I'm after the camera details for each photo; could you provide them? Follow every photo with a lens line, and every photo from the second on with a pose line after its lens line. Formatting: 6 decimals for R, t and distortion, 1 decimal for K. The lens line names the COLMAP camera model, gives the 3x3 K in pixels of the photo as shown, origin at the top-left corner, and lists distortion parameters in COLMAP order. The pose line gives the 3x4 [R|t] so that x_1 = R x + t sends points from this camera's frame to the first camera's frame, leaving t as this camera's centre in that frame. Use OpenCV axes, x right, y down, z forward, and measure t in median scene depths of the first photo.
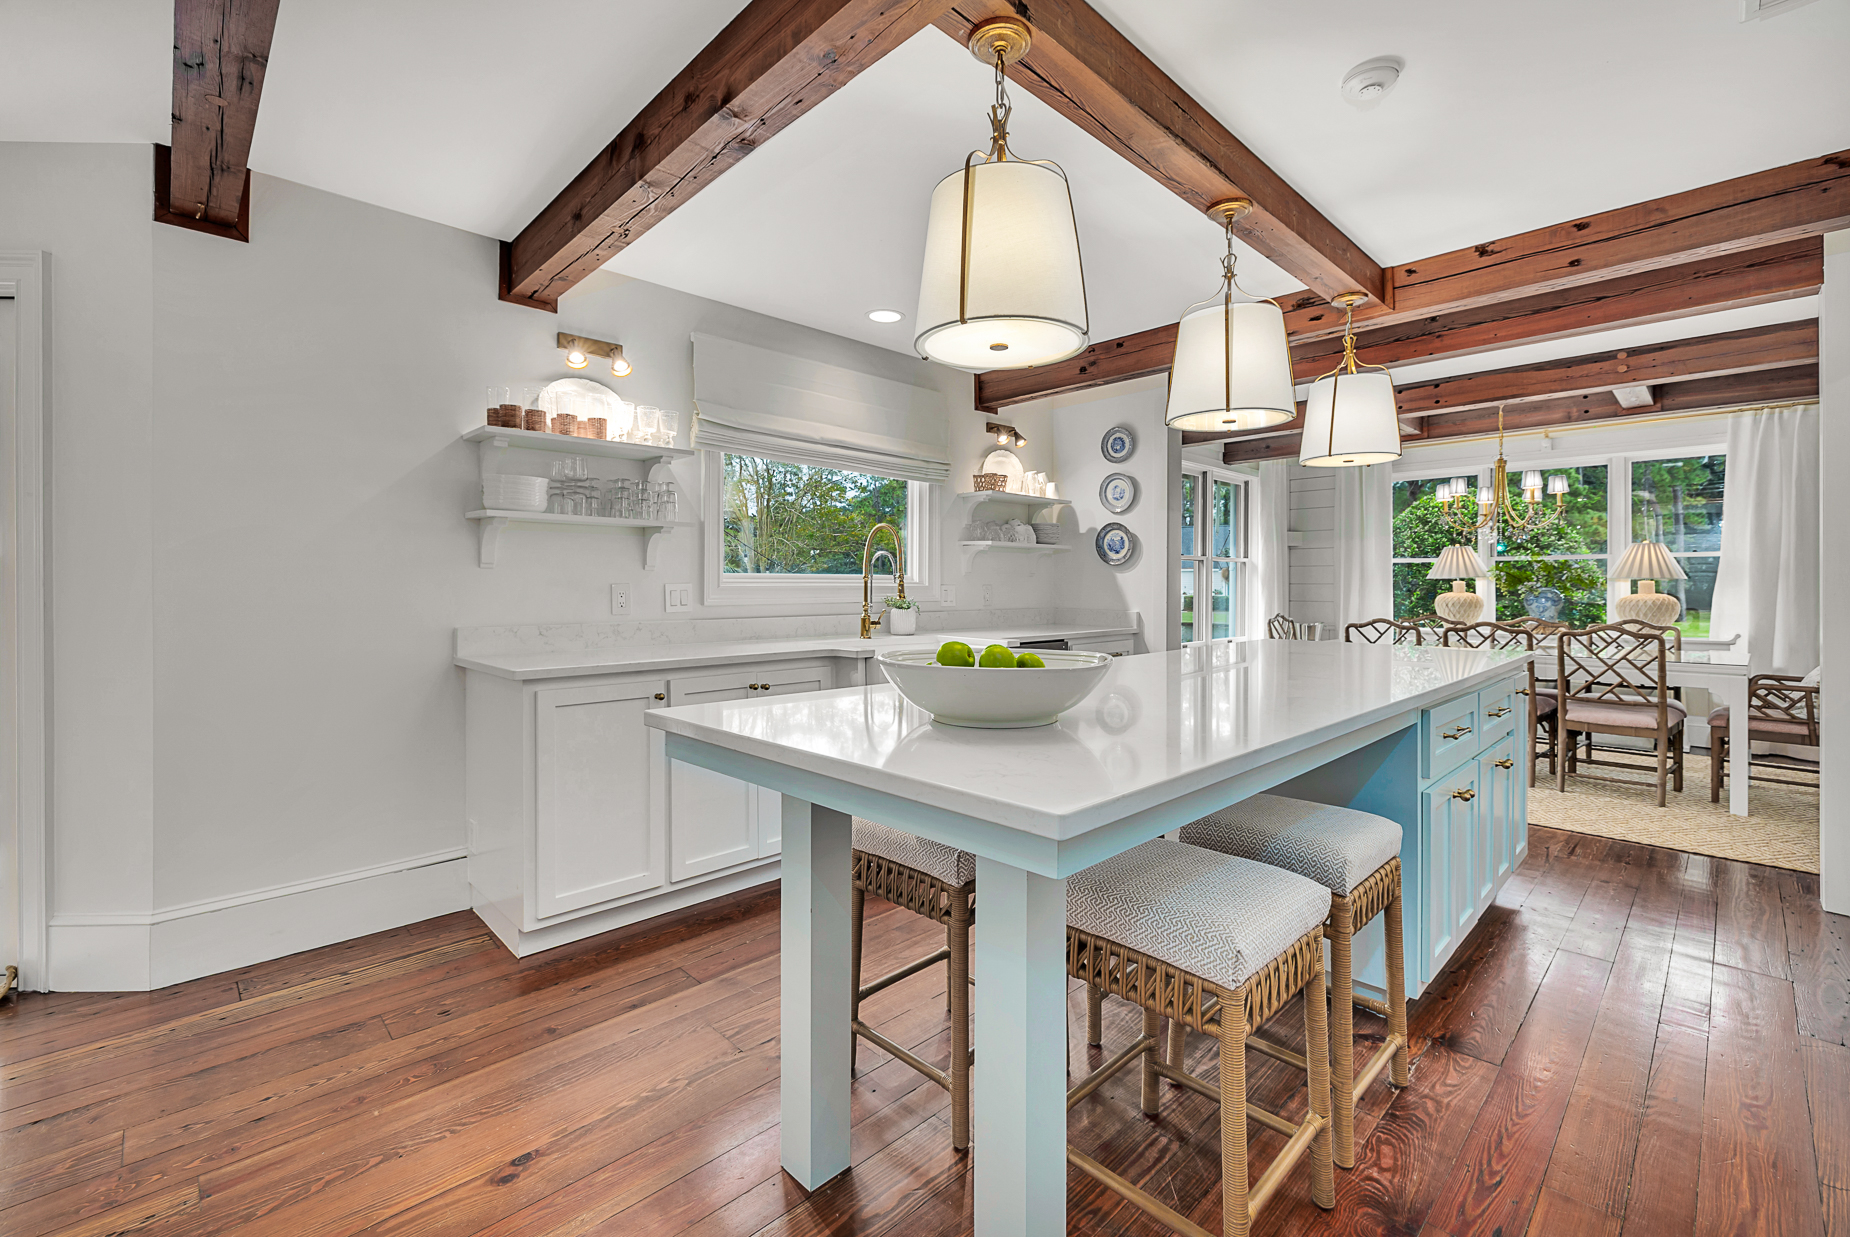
lens RADIAL K [[794.0, 0, 924.4], [0, 794.0, 601.4], [0, 0, 1]] dist [-0.001753, 0.001401]
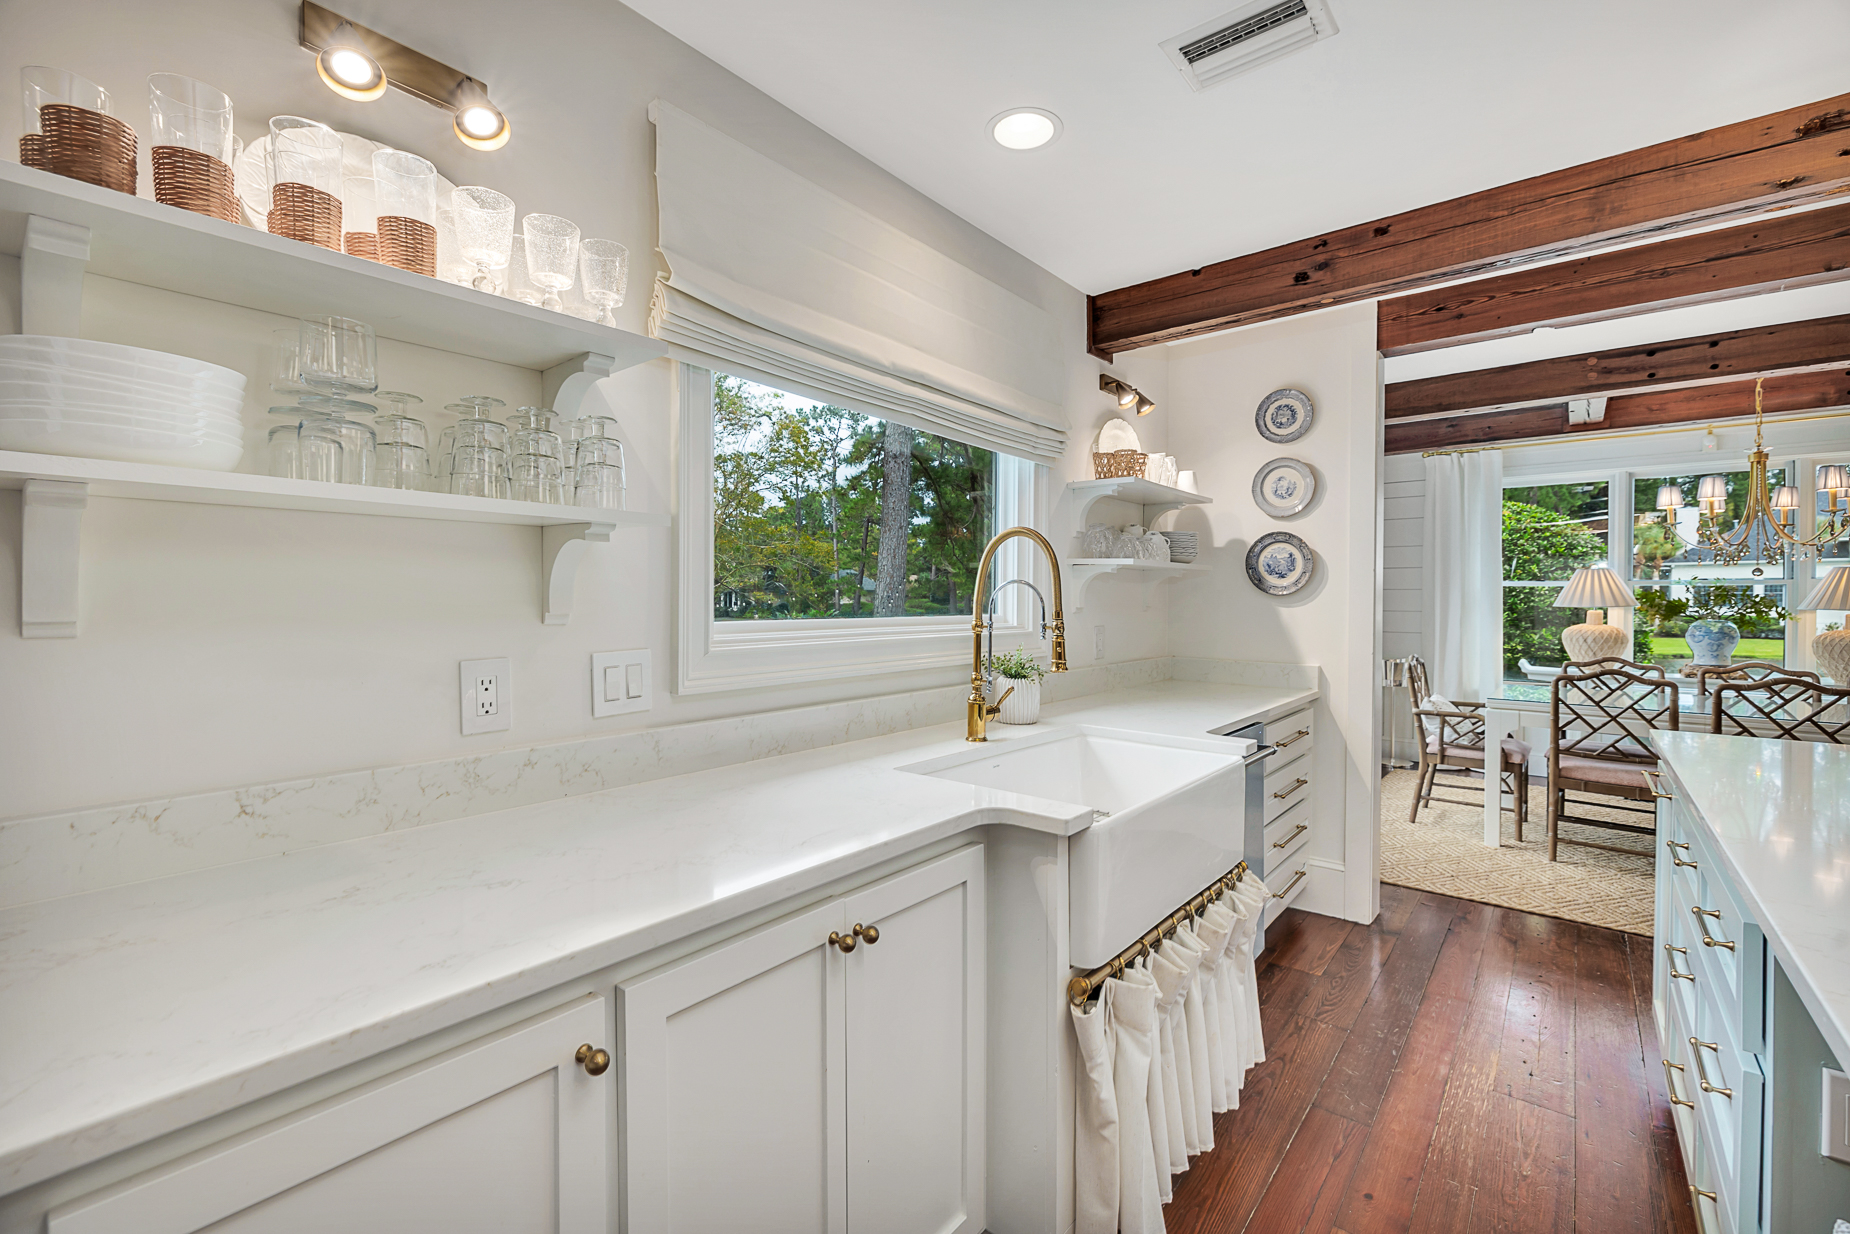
lens RADIAL K [[794.0, 0, 924.8], [0, 794.0, 617.4], [0, 0, 1]] dist [-0.001753, 0.001401]
pose [[0.994535, -0.000013, 0.104400, -0.130438], [-0.000411, 0.999992, 0.004039, -0.030589], [-0.104399, -0.004060, 0.994527, 0.374013]]
